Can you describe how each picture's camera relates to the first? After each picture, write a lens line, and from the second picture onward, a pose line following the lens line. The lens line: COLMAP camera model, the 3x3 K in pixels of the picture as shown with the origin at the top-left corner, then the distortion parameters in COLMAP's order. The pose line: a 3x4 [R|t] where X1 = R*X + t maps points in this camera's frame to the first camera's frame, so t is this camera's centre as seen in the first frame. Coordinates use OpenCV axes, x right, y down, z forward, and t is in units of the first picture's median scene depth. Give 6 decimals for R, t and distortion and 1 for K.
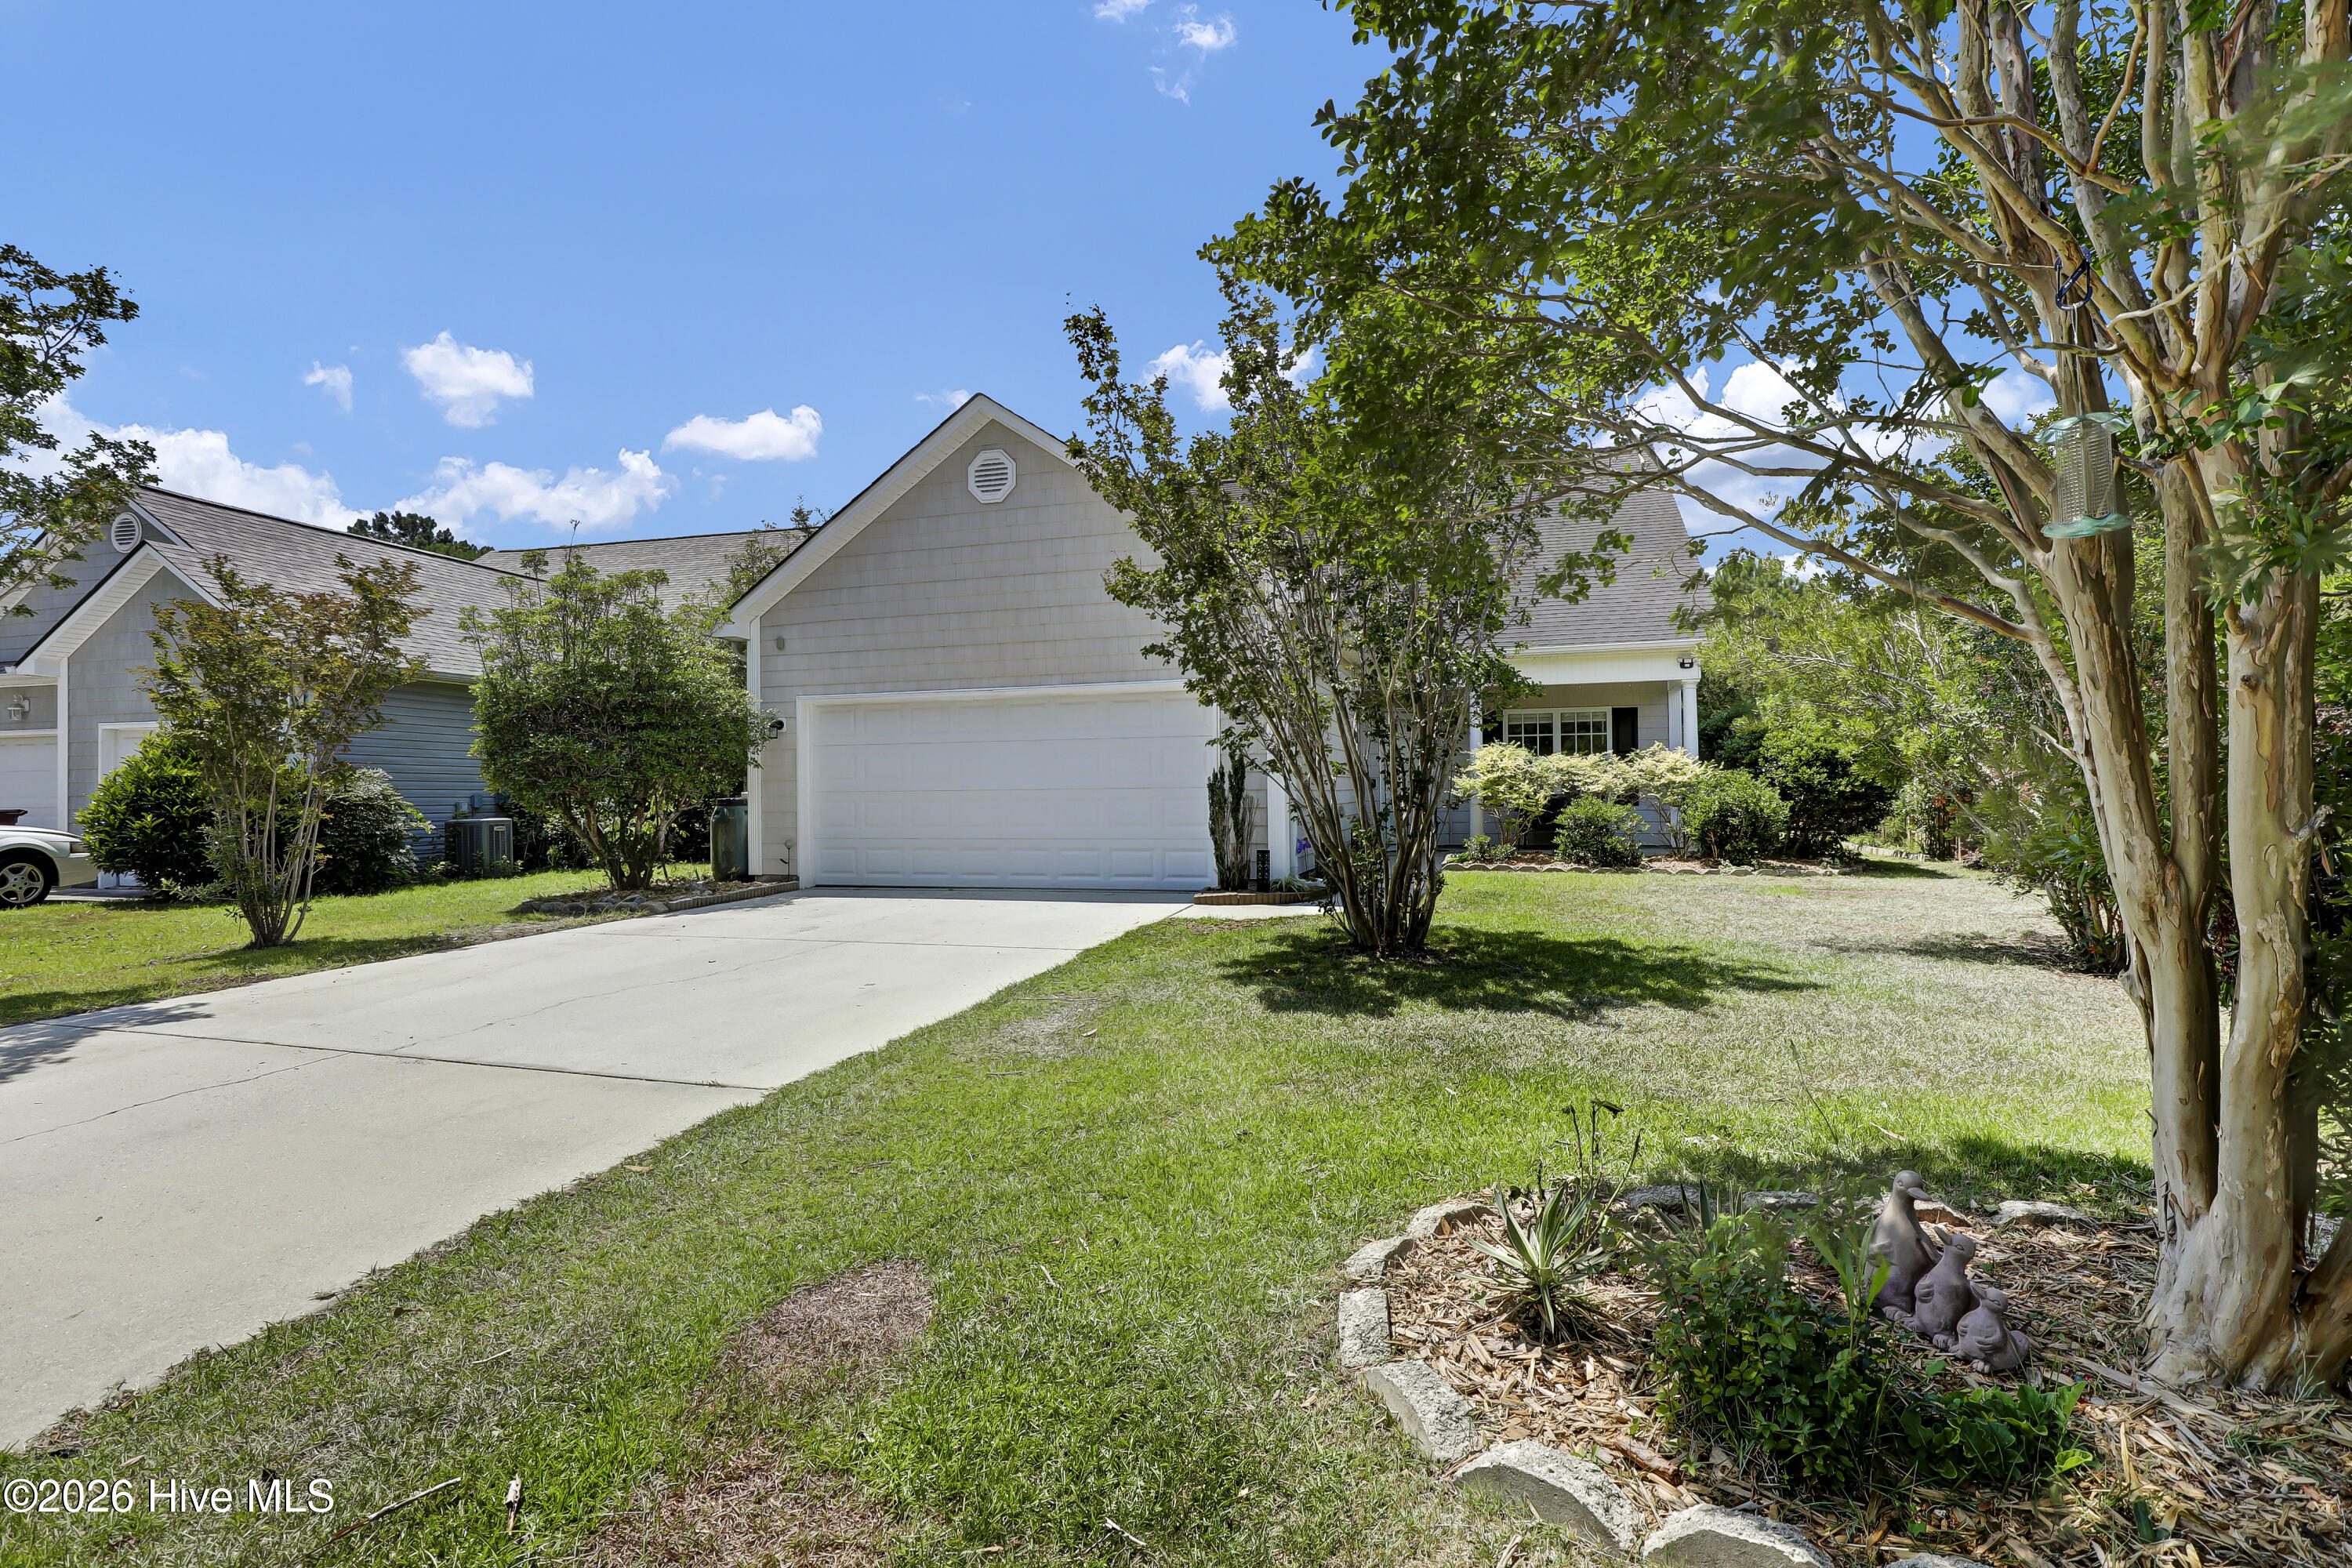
lens RADIAL K [[1116.0, 0, 1177.6], [0, 1116.0, 787.3], [0, 0, 1]] dist [-0.019696, 0.000491]
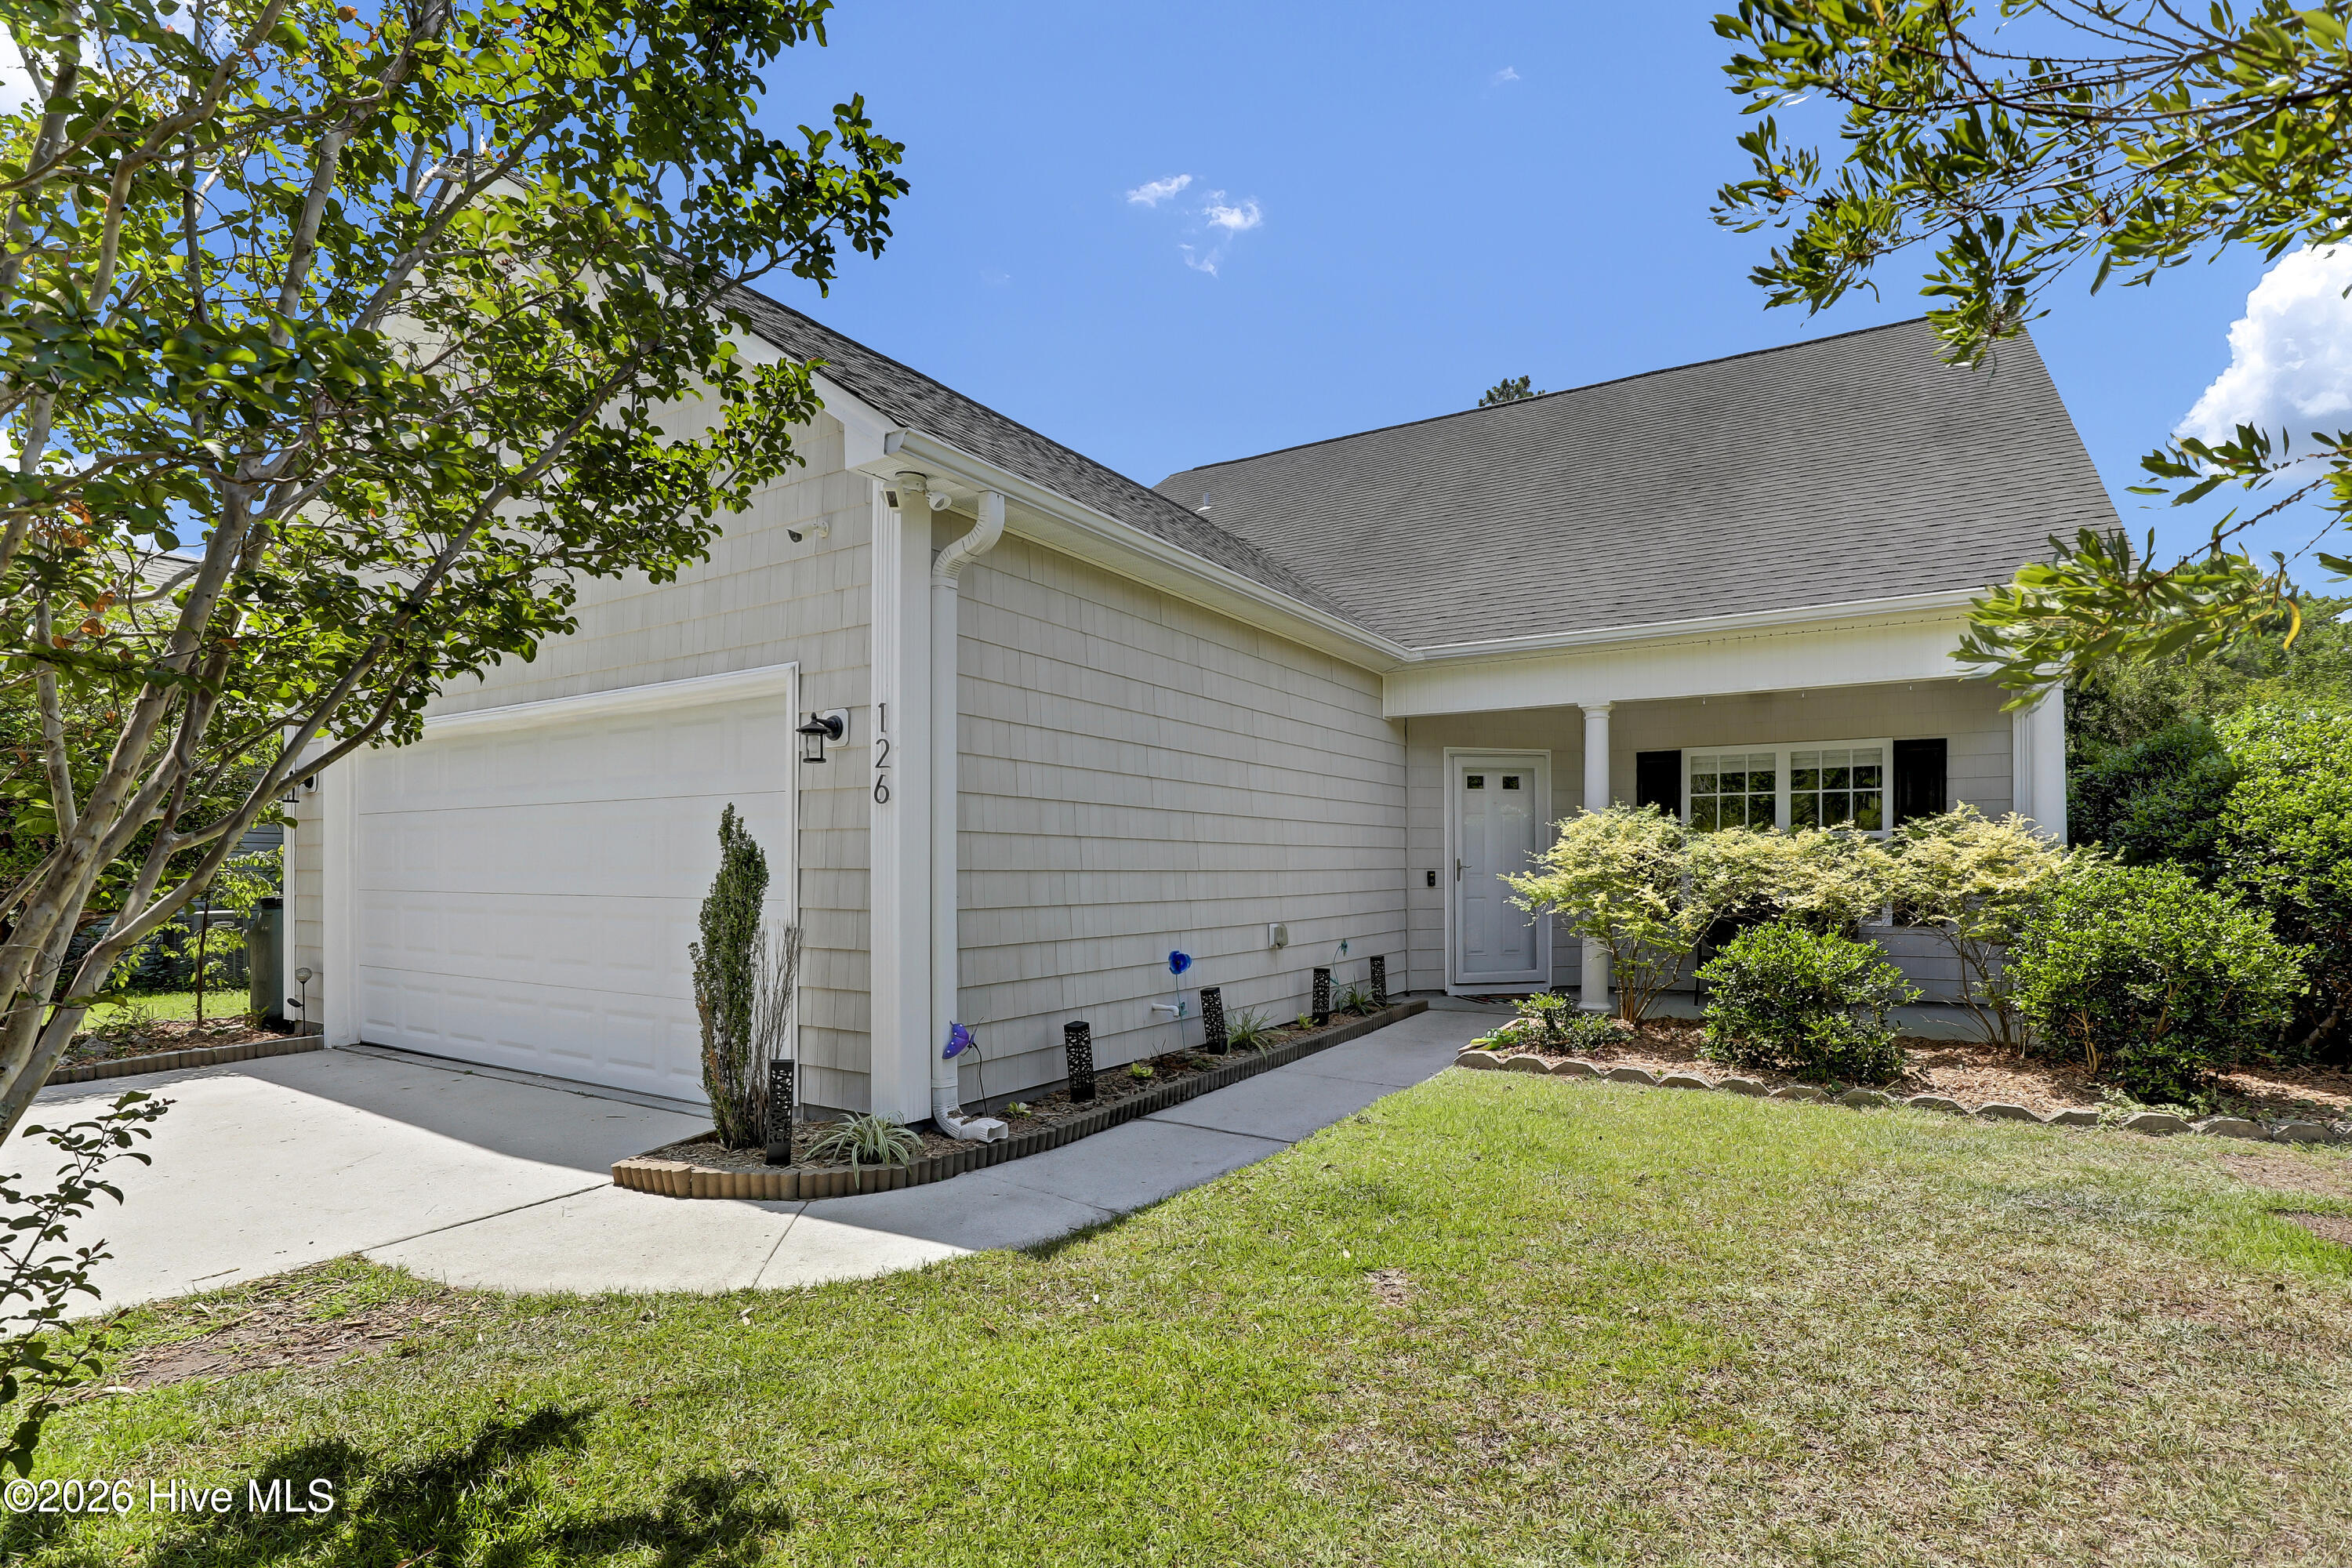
lens RADIAL K [[1188.7, 0, 1181.2], [0, 1188.7, 876.3], [0, 0, 1]] dist [-0.014195, 0.000396]
pose [[0.969624, 0.008171, -0.244465, 0.247058], [-0.005566, 0.999920, 0.011344, -0.014397], [0.244538, -0.009639, 0.969592, 0.461995]]
